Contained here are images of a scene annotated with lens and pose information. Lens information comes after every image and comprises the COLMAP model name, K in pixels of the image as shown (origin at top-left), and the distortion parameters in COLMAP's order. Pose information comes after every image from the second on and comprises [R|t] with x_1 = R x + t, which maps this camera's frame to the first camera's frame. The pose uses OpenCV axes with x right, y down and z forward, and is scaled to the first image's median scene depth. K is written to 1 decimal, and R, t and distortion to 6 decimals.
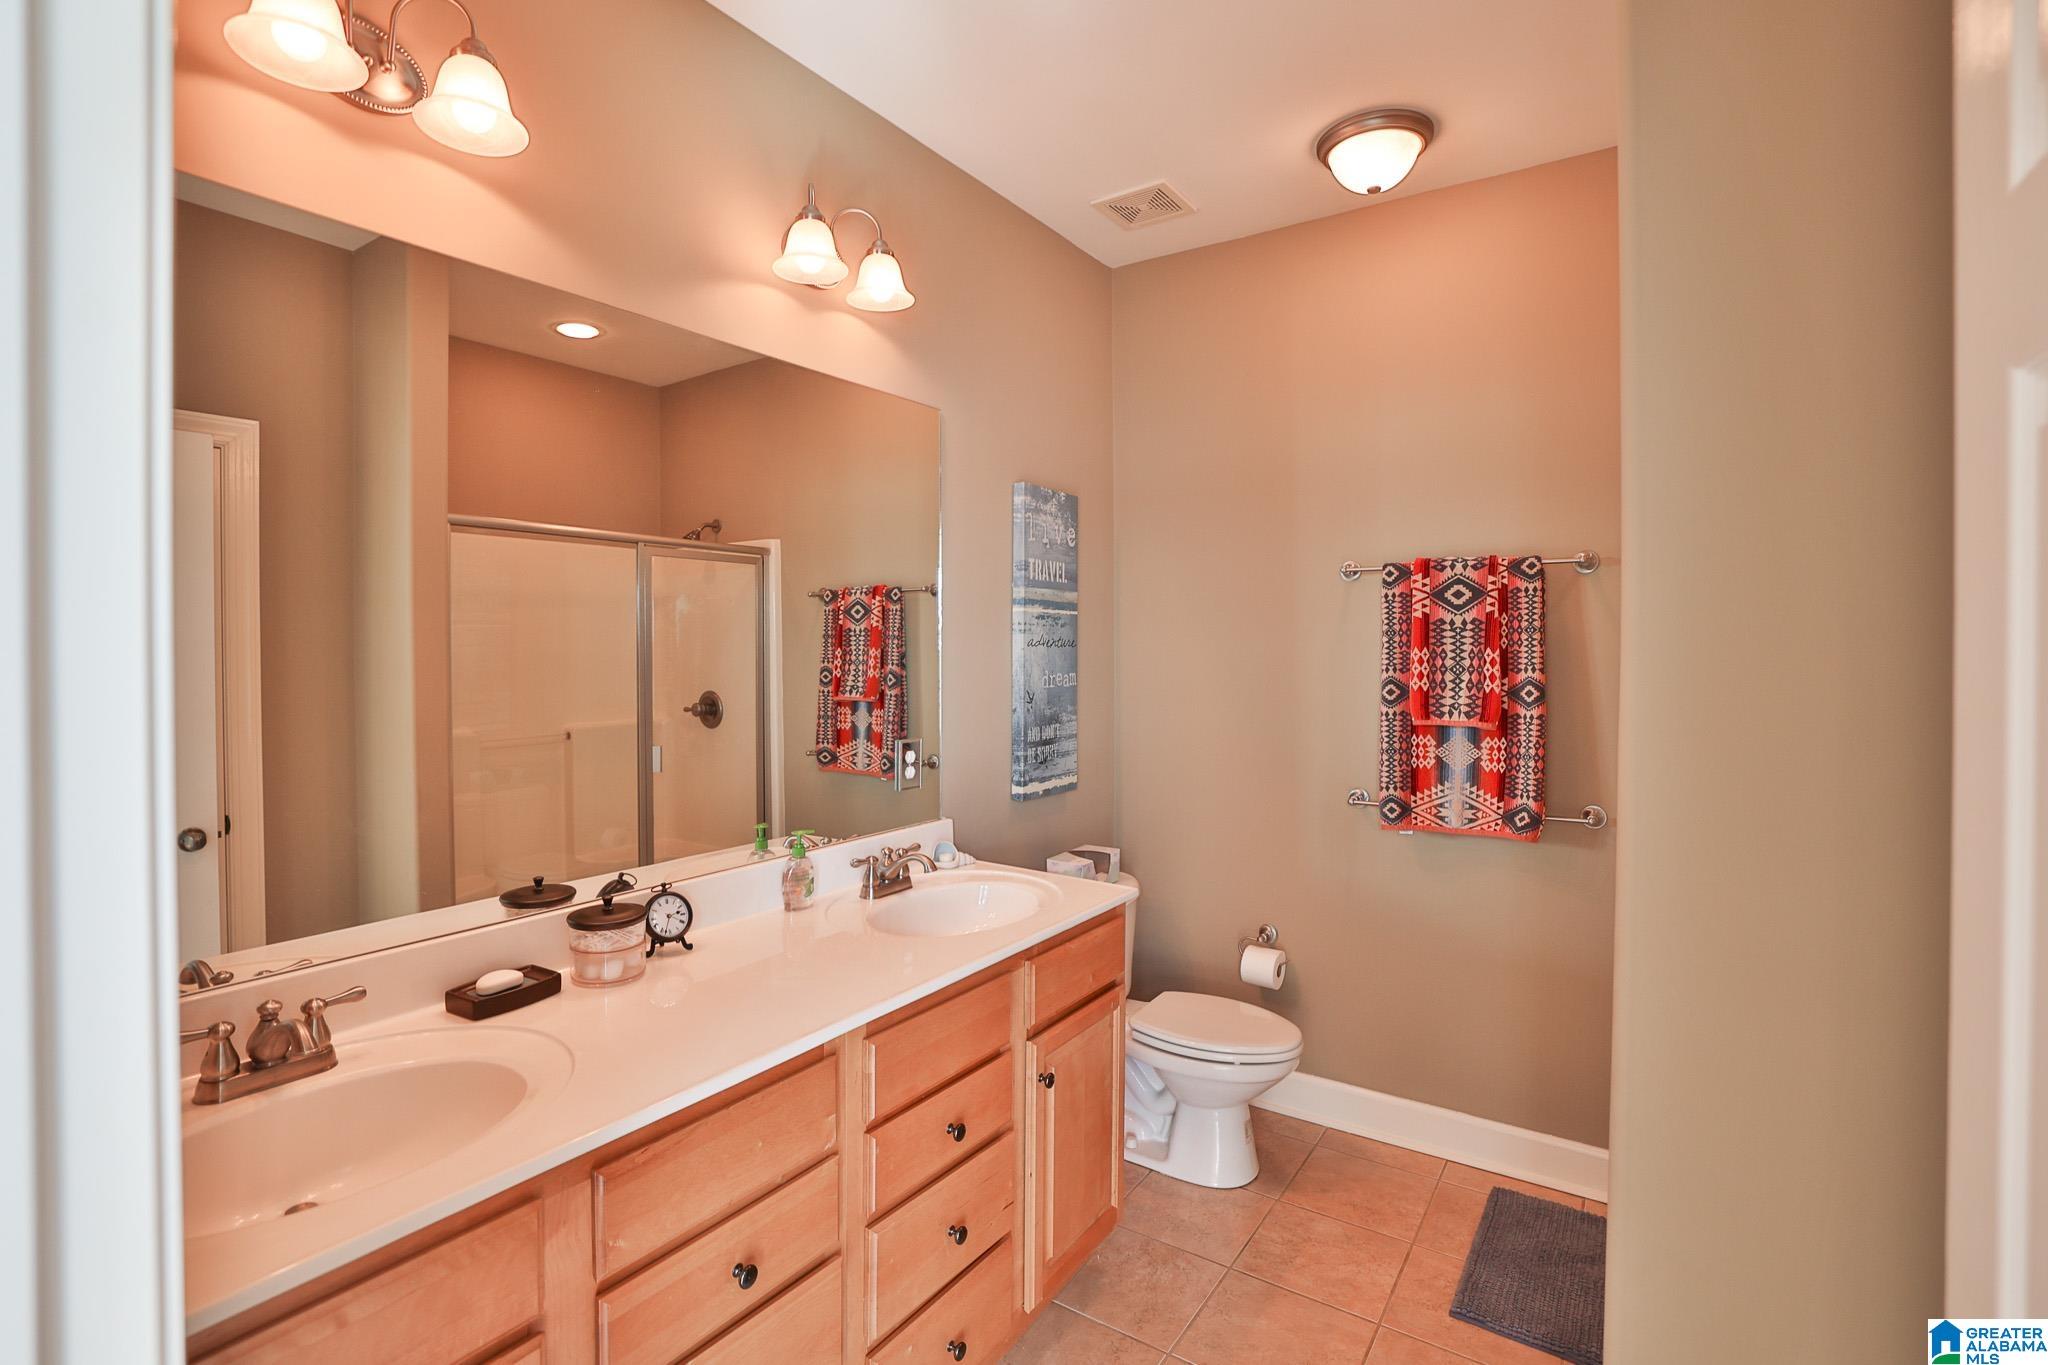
lens RADIAL K [[942.0, 0, 1015.7], [0, 942.0, 678.2], [0, 0, 1]] dist [-0.036096, 0.010124]
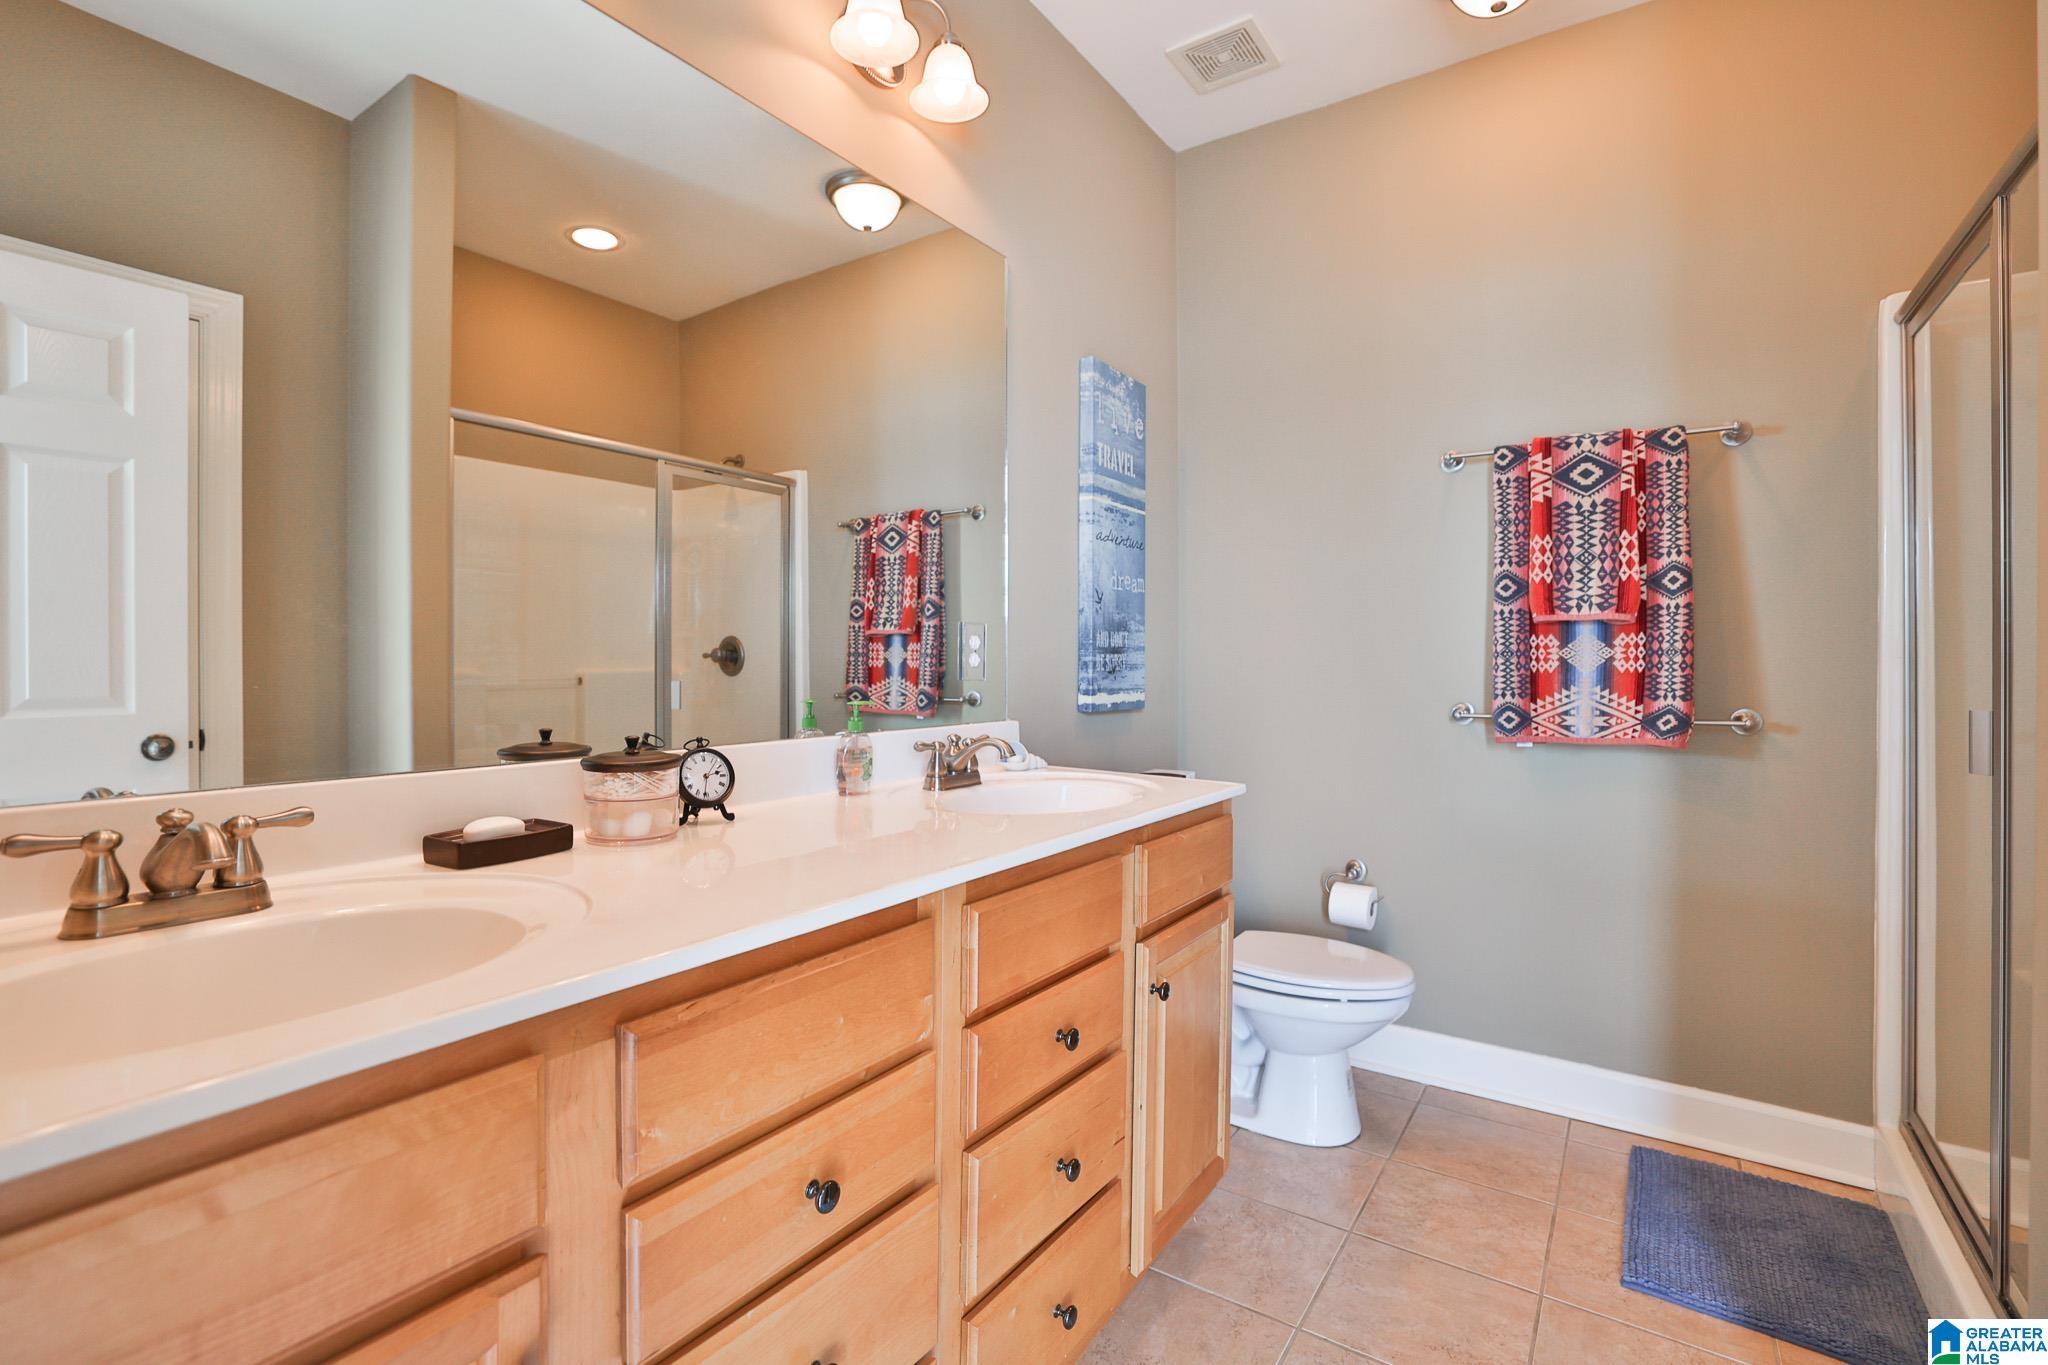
lens RADIAL K [[942.0, 0, 1020.5], [0, 942.0, 666.1], [0, 0, 1]] dist [-0.036096, 0.010124]
pose [[0.999985, 0.002961, -0.004663, -0.065621], [-0.003006, 0.999951, -0.009464, 0.114686], [0.004634, 0.009478, 0.999944, 0.129992]]
